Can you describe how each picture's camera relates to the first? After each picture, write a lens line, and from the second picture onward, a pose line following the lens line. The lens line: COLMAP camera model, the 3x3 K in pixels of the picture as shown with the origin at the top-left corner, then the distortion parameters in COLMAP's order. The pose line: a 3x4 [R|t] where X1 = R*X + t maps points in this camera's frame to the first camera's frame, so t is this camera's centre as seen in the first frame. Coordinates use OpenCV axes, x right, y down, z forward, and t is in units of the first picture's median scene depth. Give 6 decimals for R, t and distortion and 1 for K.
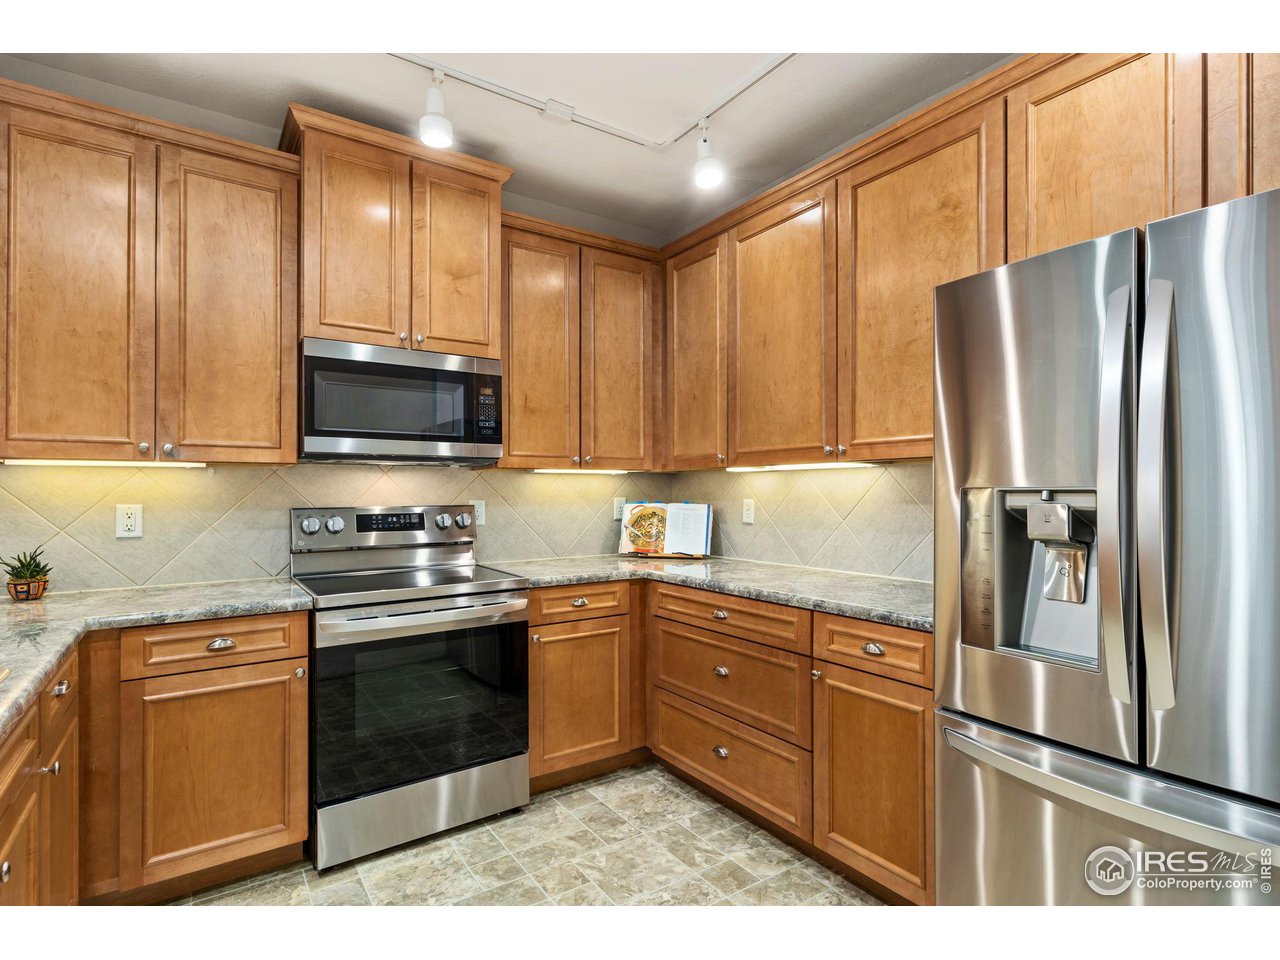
lens RADIAL K [[651.7, 0, 640.7], [0, 651.7, 486.4], [0, 0, 1]] dist [0.002287, 0.000496]
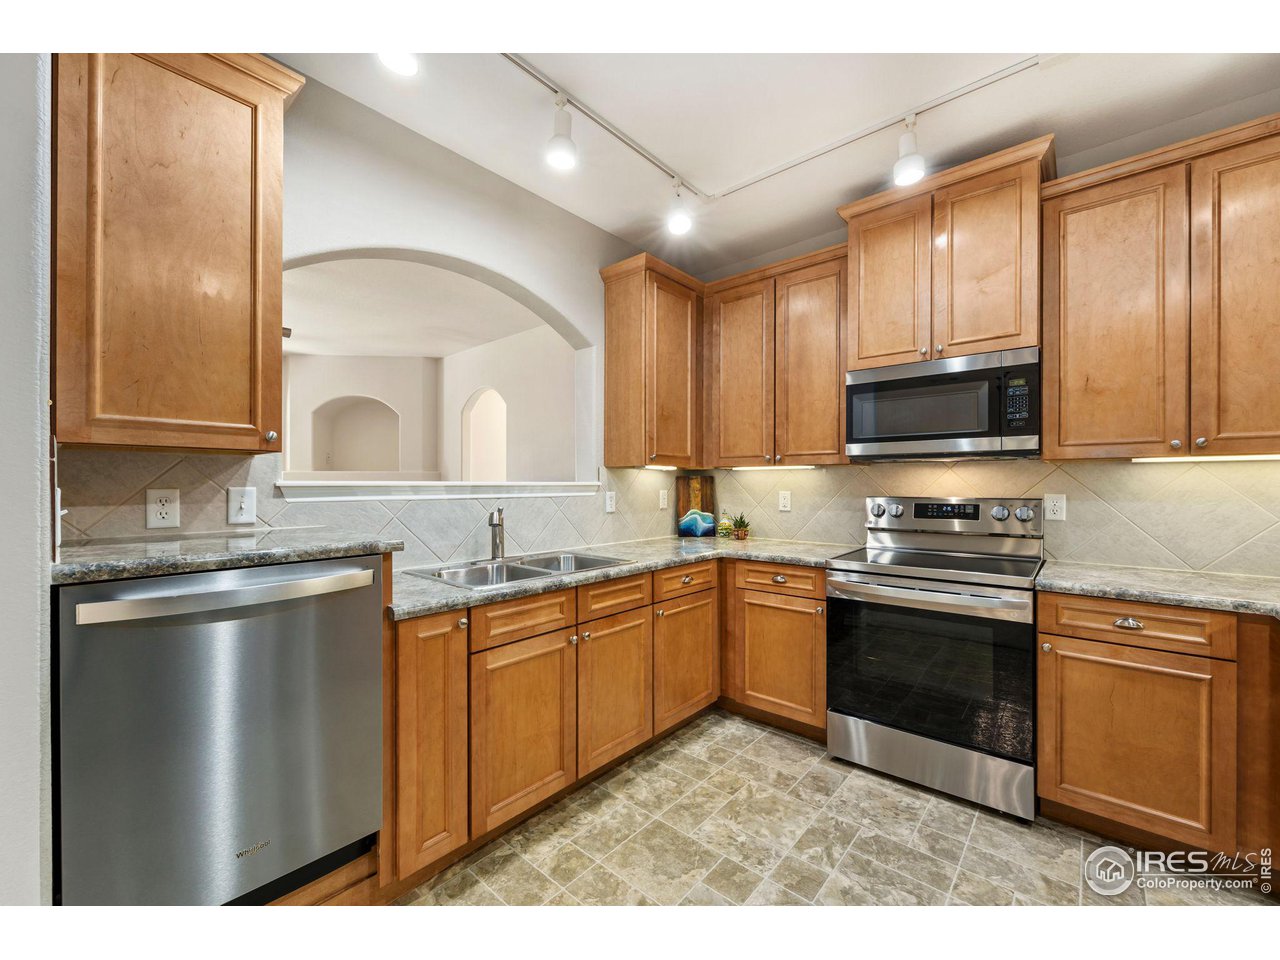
lens RADIAL K [[513.5, 0, 643.4], [0, 513.5, 484.0], [0, 0, 1]] dist [-0.001551, 0.000028]
pose [[0.255354, 0.003893, -0.966840, 0.398328], [0.005764, 0.999968, 0.005548, -0.001123], [0.966831, -0.006989, 0.255323, 0.286123]]
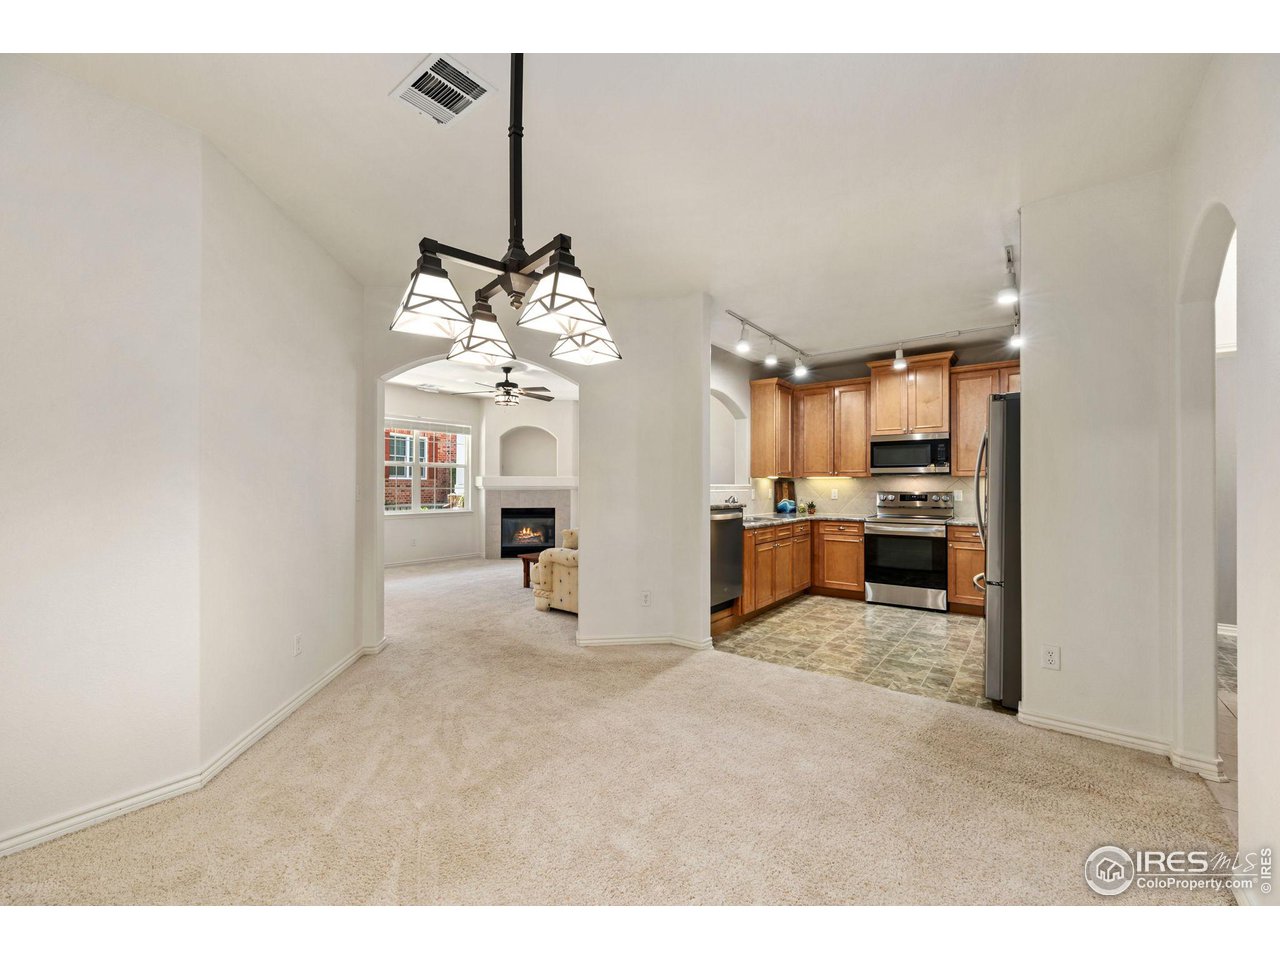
lens RADIAL K [[503.4, 0, 646.6], [0, 503.4, 480.5], [0, 0, 1]] dist [-0.000409, 0.000026]
pose [[0.311655, -0.005026, -0.950182, 1.337854], [0.003468, 0.999985, -0.004152, -0.010715], [0.950189, -0.002001, 0.311668, -0.712533]]
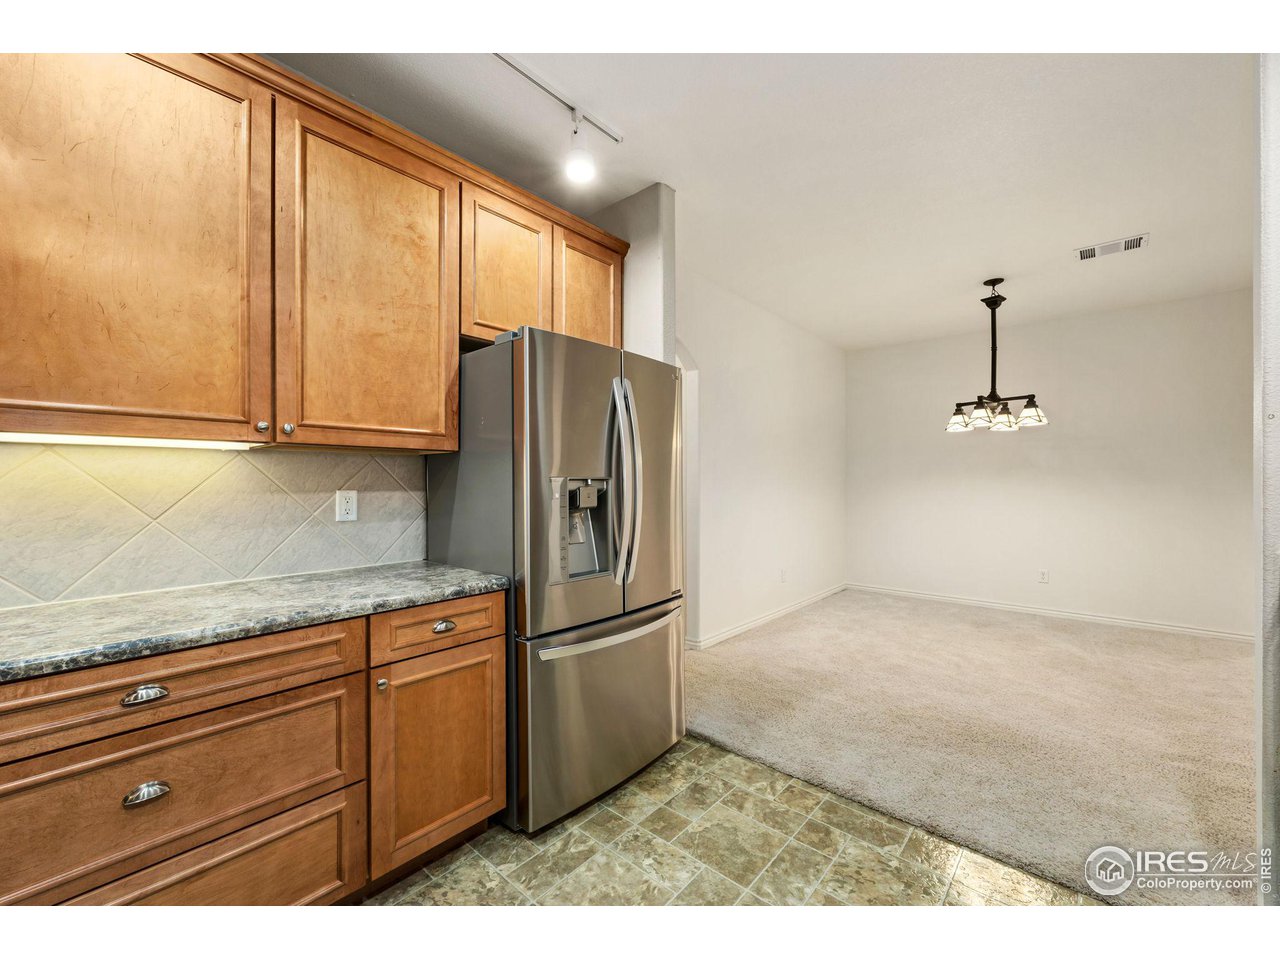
lens RADIAL K [[520.4, 0, 640.0], [0, 520.4, 480.0], [0, 0, 1]] dist [0.002150, 0.000516]
pose [[-0.249176, 0.003191, 0.968453, -0.426025], [-0.006711, 0.999965, -0.005022, 0.008131], [-0.968435, -0.007750, -0.249146, 0.693509]]
